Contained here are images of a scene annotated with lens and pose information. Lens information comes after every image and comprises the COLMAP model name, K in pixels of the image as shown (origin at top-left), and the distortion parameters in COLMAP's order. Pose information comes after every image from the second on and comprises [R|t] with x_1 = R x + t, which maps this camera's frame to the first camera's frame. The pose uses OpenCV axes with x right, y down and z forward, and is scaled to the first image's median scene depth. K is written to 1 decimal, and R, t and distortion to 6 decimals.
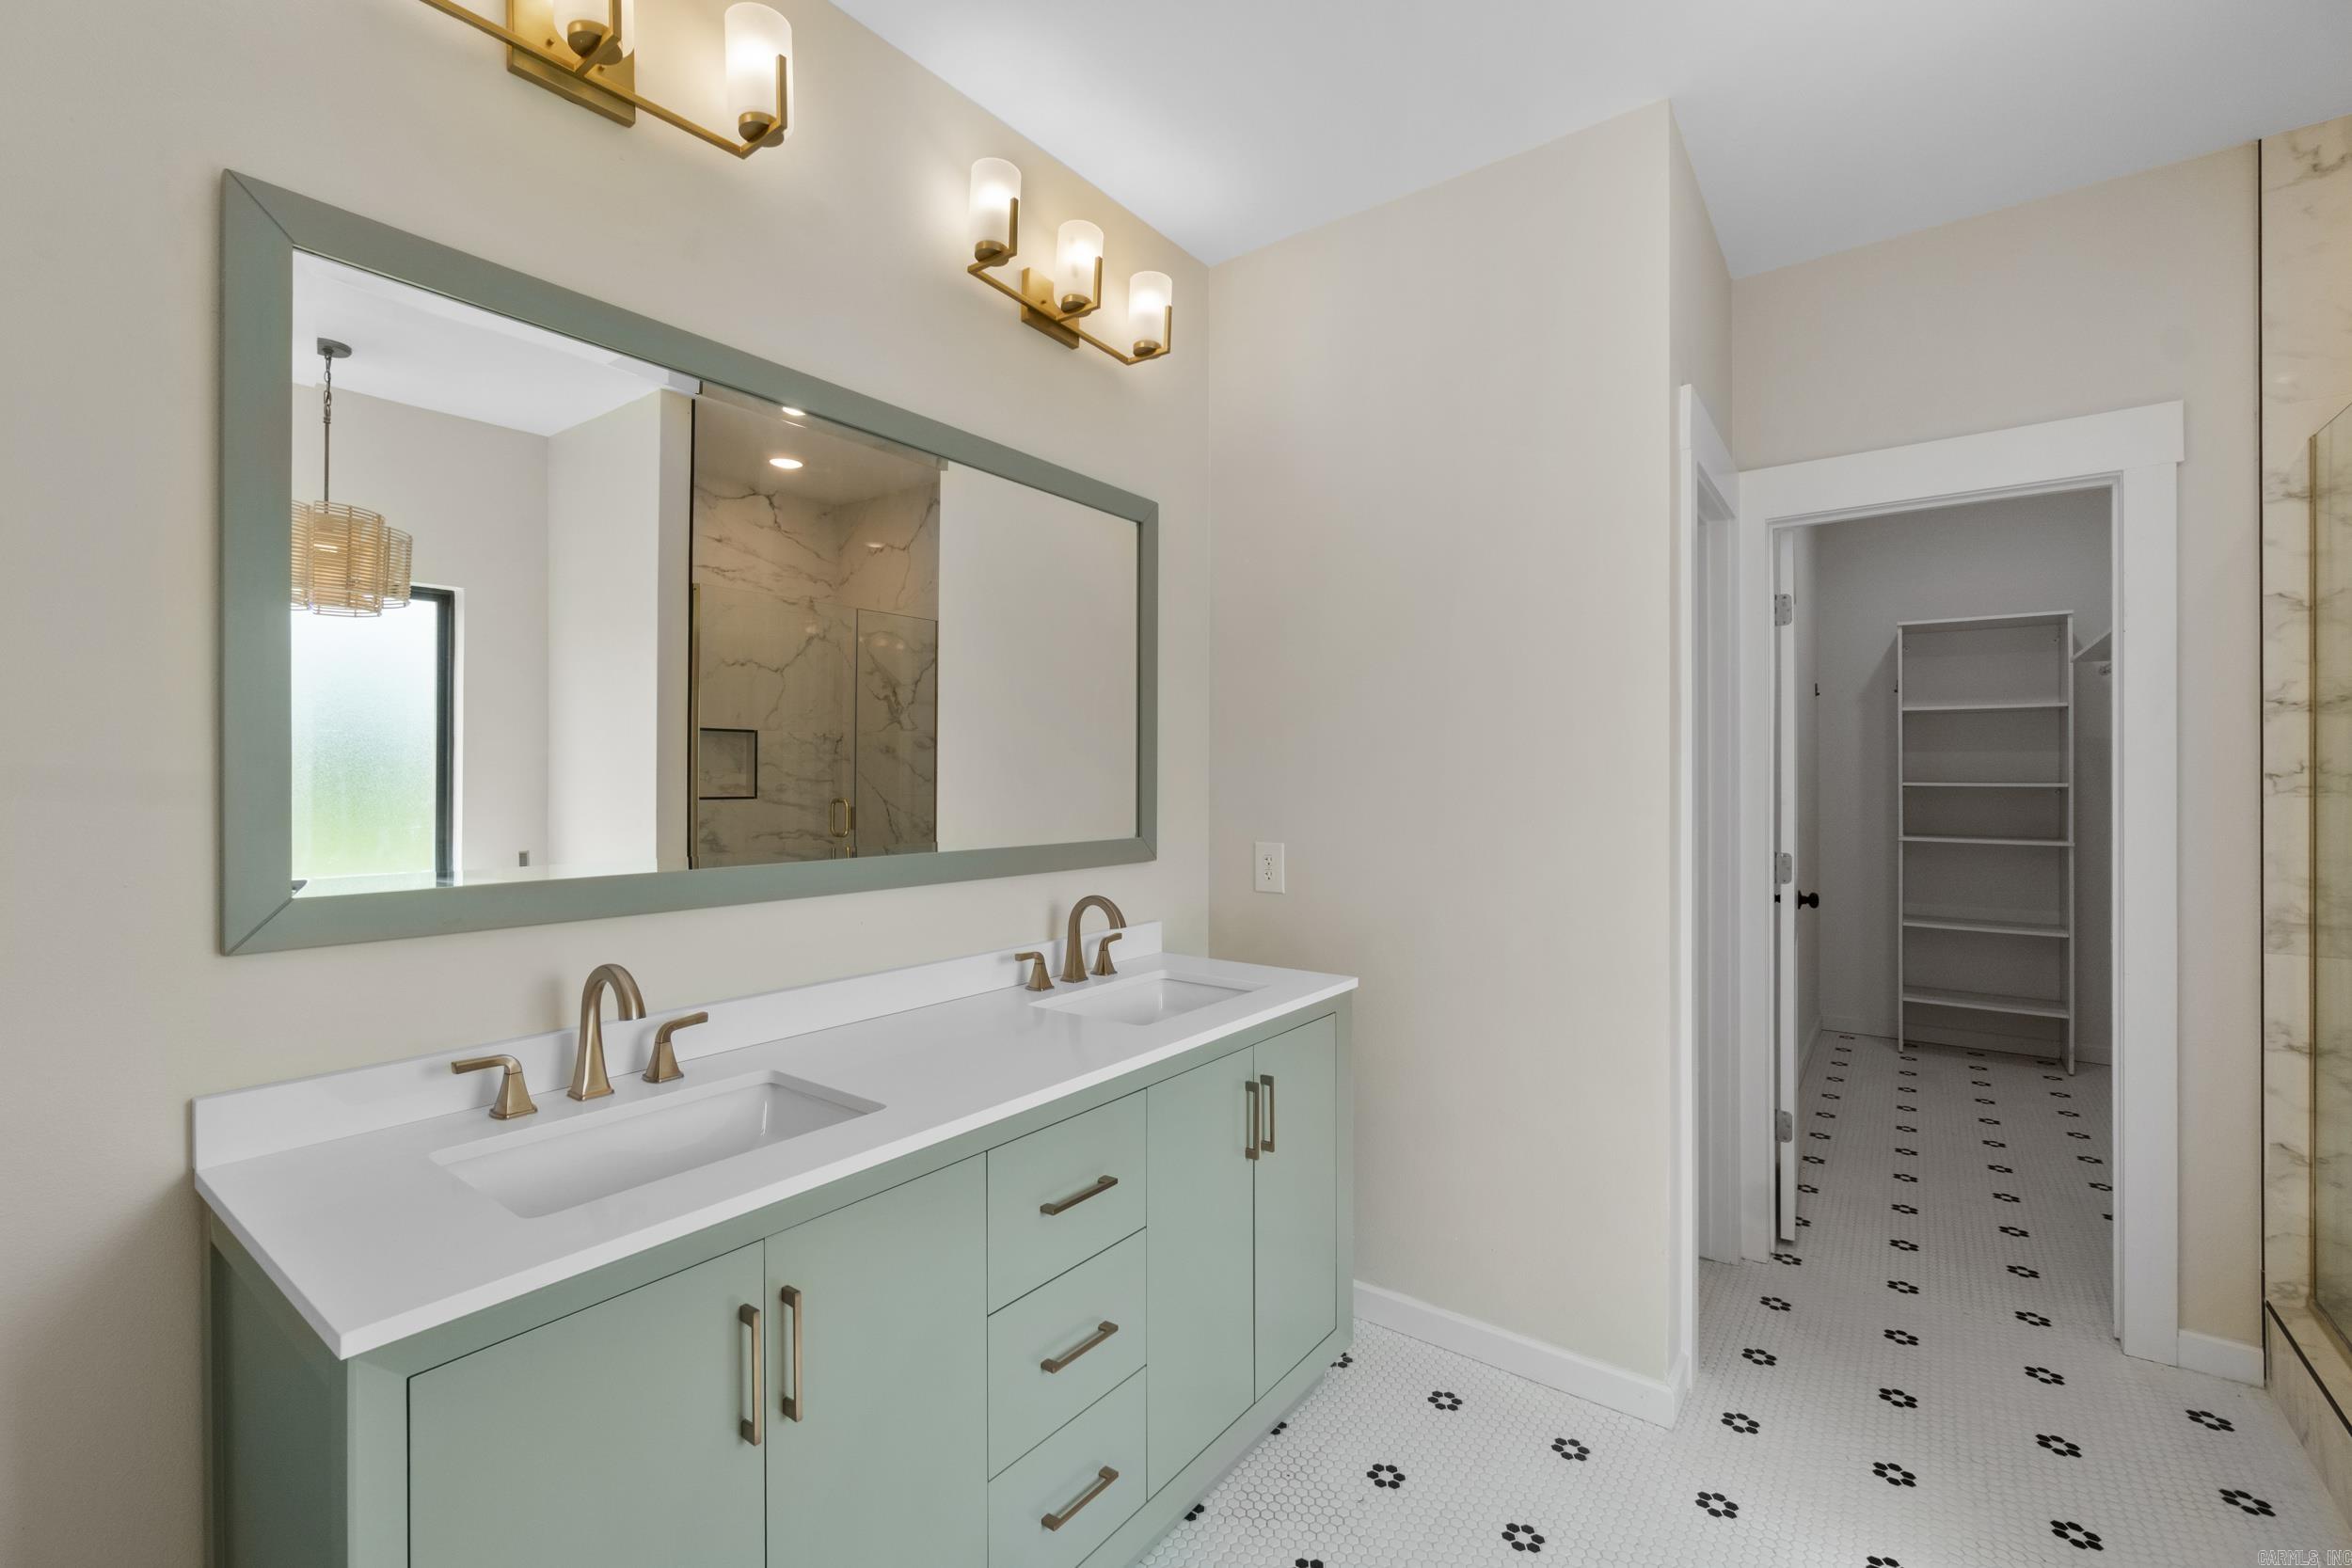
lens RADIAL K [[997.9, 0, 1186.5], [0, 997.9, 784.7], [0, 0, 1]] dist [-0.002321, -0.000371]
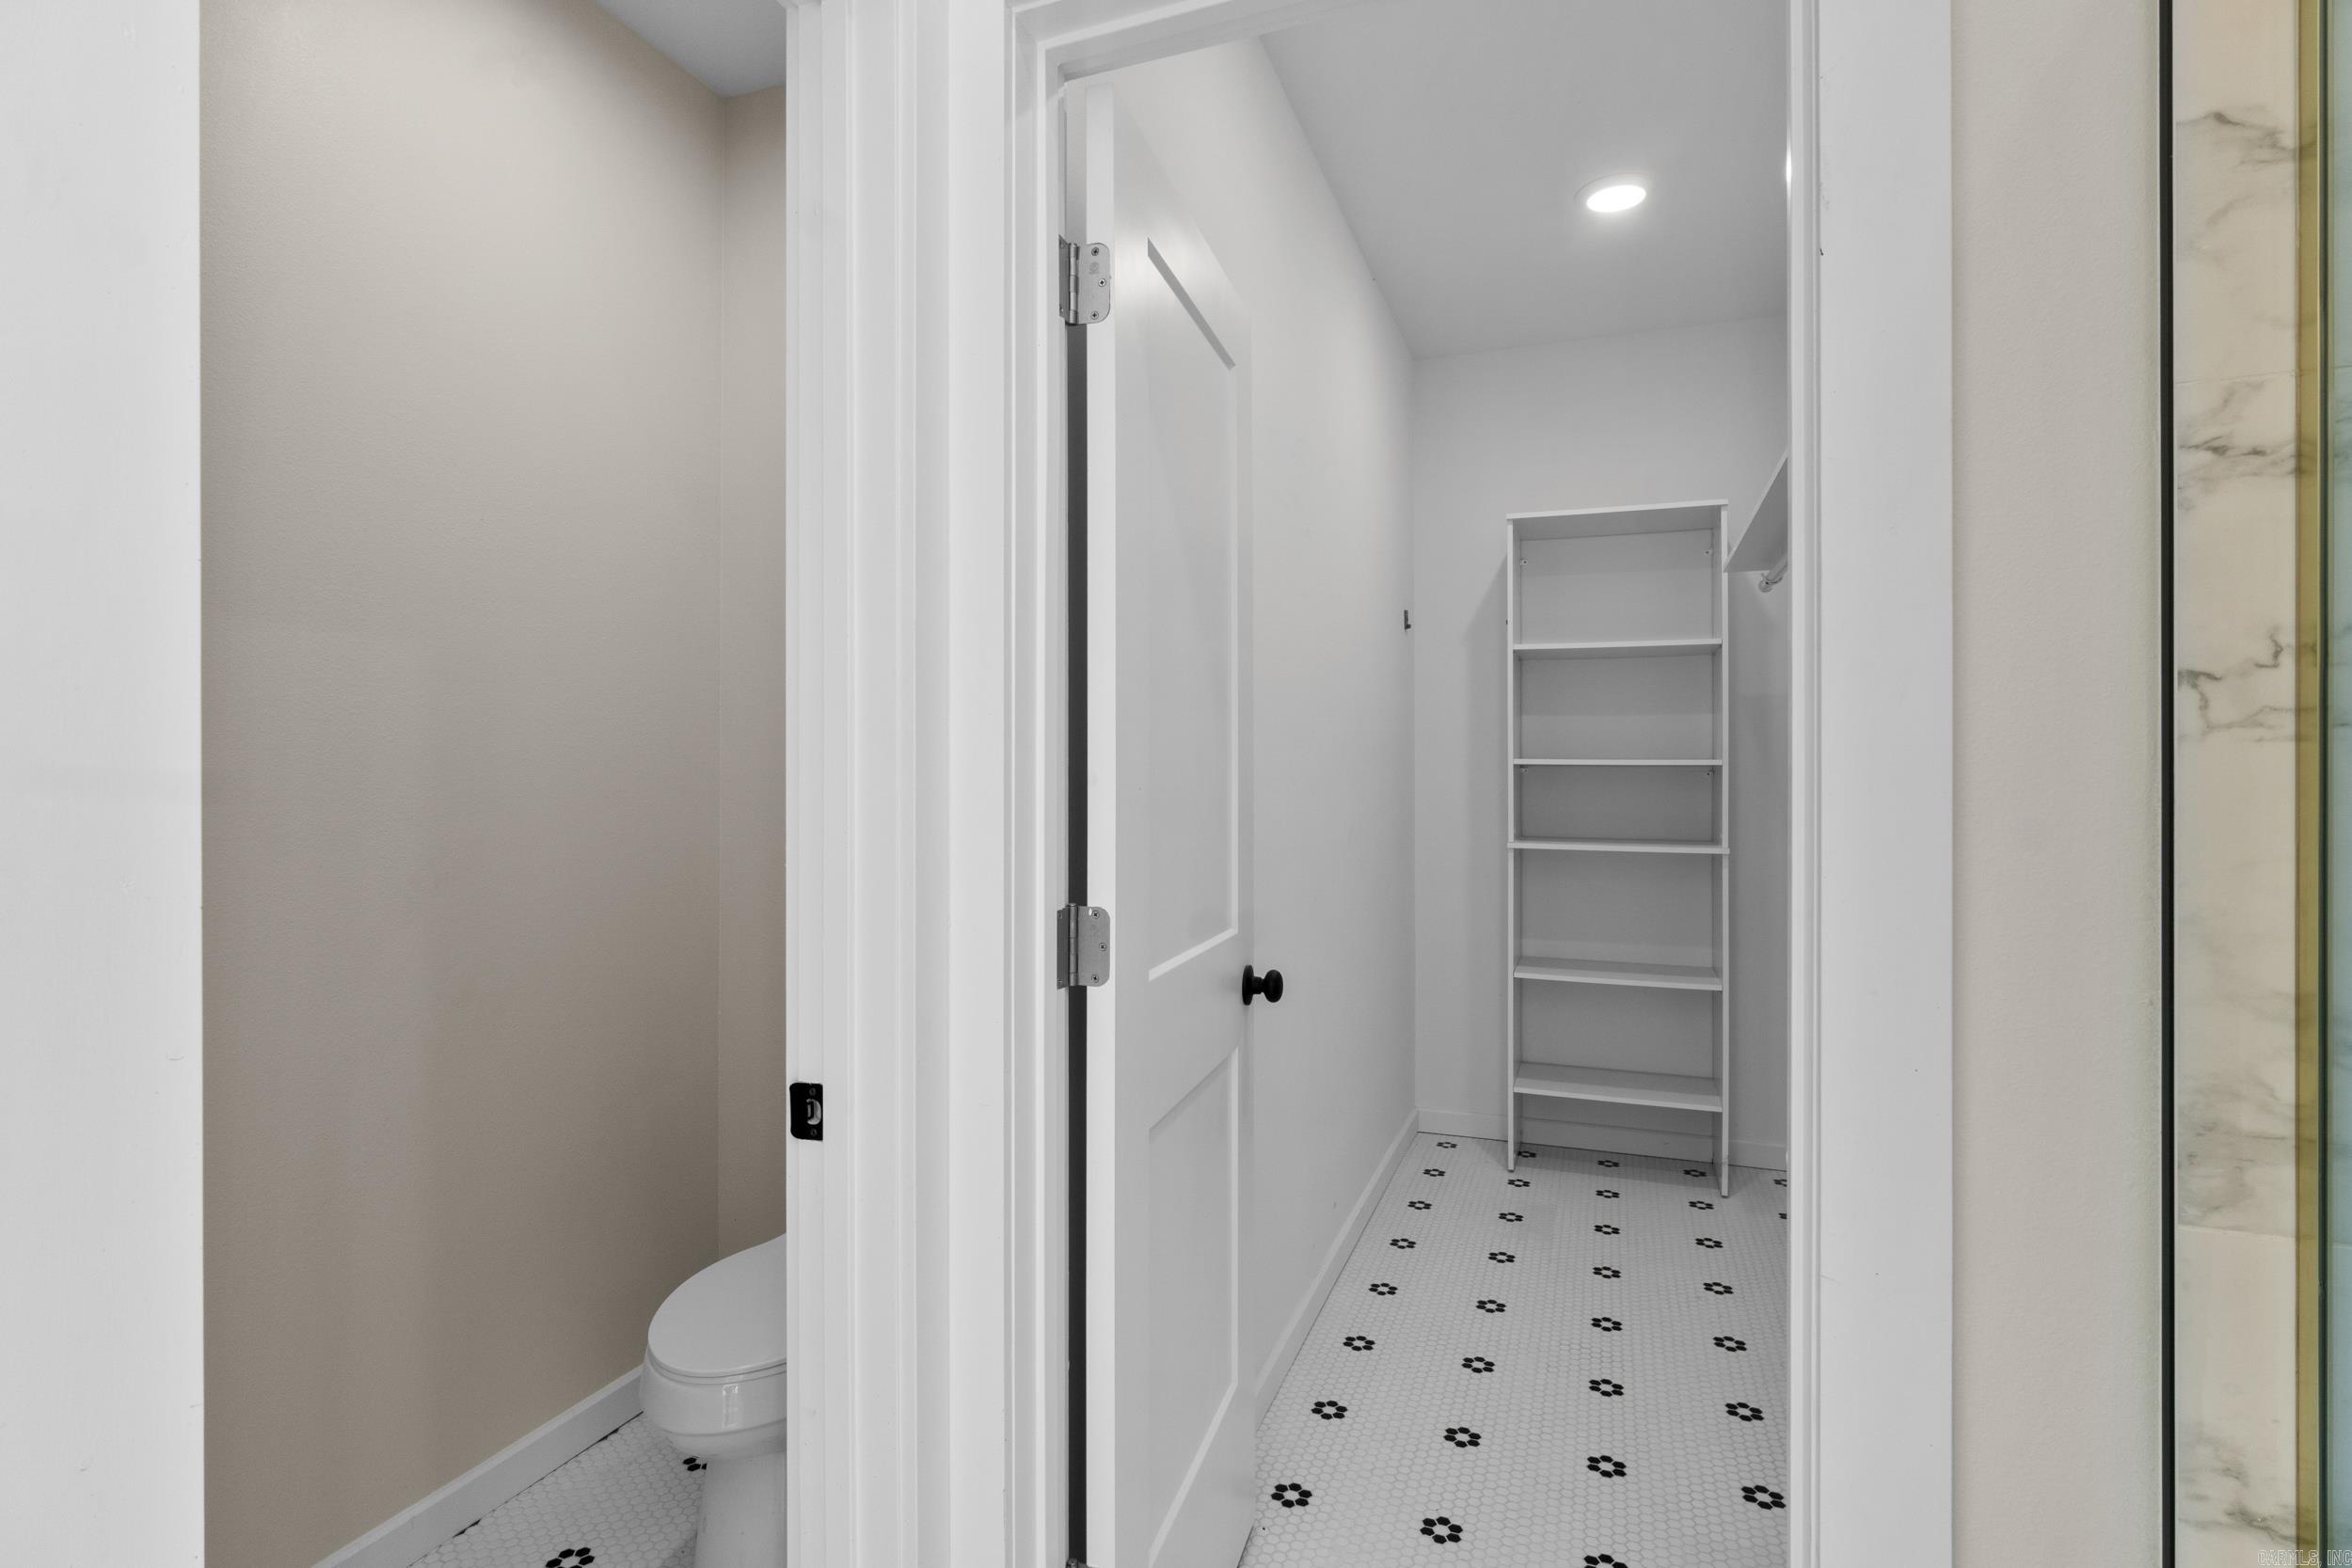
lens RADIAL K [[1195.3, 0, 1167.3], [0, 1195.3, 780.5], [0, 0, 1]] dist [-0.011527, -0.000059]
pose [[0.960874, -0.000582, 0.276984, 0.344086], [0.000030, 0.999998, 0.001997, 0.012566], [-0.276985, -0.001910, 0.960872, 0.375629]]
